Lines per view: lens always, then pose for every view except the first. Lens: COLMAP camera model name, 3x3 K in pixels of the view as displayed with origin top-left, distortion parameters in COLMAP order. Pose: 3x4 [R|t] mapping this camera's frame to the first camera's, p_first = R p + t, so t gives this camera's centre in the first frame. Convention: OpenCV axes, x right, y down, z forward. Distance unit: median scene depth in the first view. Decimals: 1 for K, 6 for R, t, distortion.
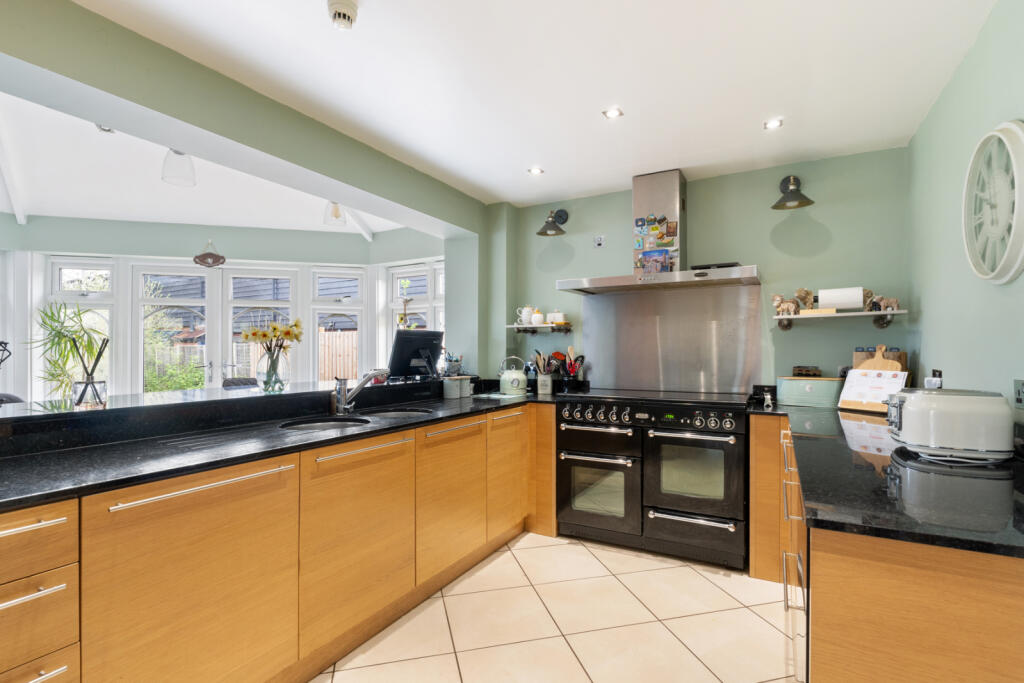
lens RADIAL K [[486.4, 0, 511.7], [0, 486.4, 353.3], [0, 0, 1]] dist [0.000077, 0.000107]
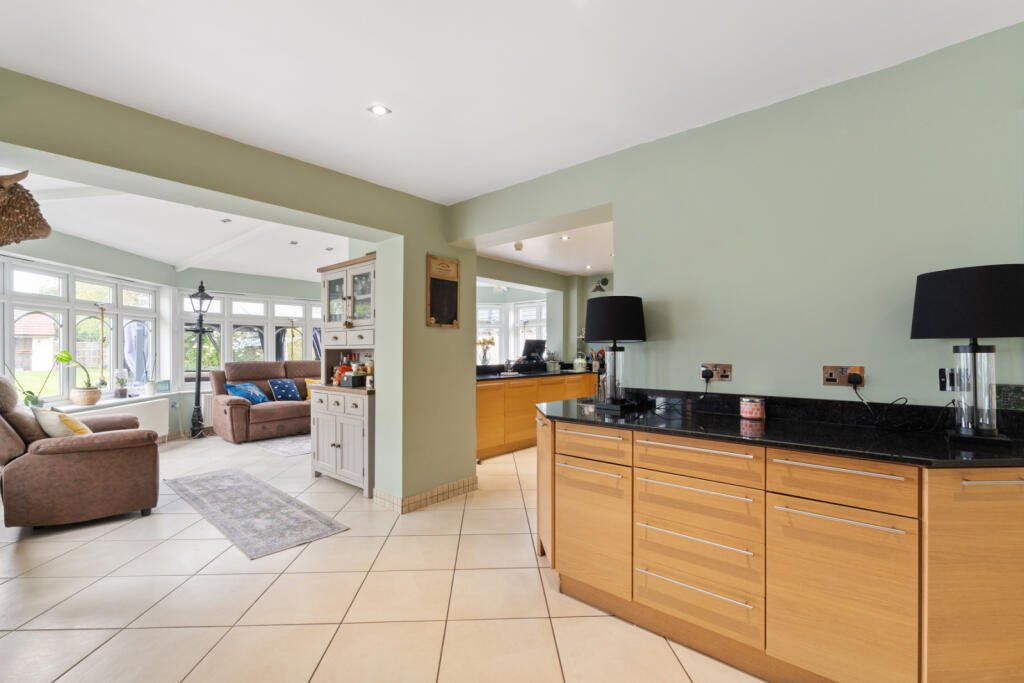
lens RADIAL K [[458.4, 0, 512.0], [0, 458.4, 341.5], [0, 0, 1]] dist [-0.017298, 0.000260]
pose [[0.980455, -0.003148, -0.196719, 0.100608], [-0.001221, 0.999755, -0.022083, 0.005704], [0.196741, 0.021892, 0.980211, -0.931575]]
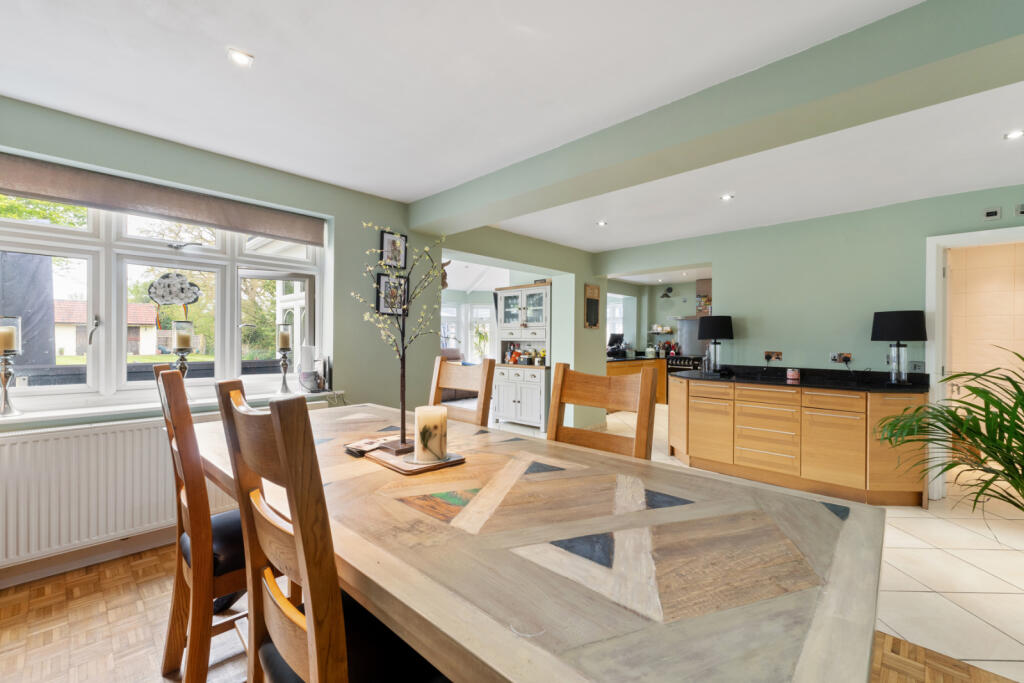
lens RADIAL K [[439.6, 0, 512.0], [0, 439.6, 341.5], [0, 0, 1]] dist [0.001477, -0.000122]
pose [[0.967683, 0.007865, -0.252046, -0.124666], [-0.007375, 0.999969, 0.002889, -0.002886], [0.252061, -0.000937, 0.967711, -1.562691]]
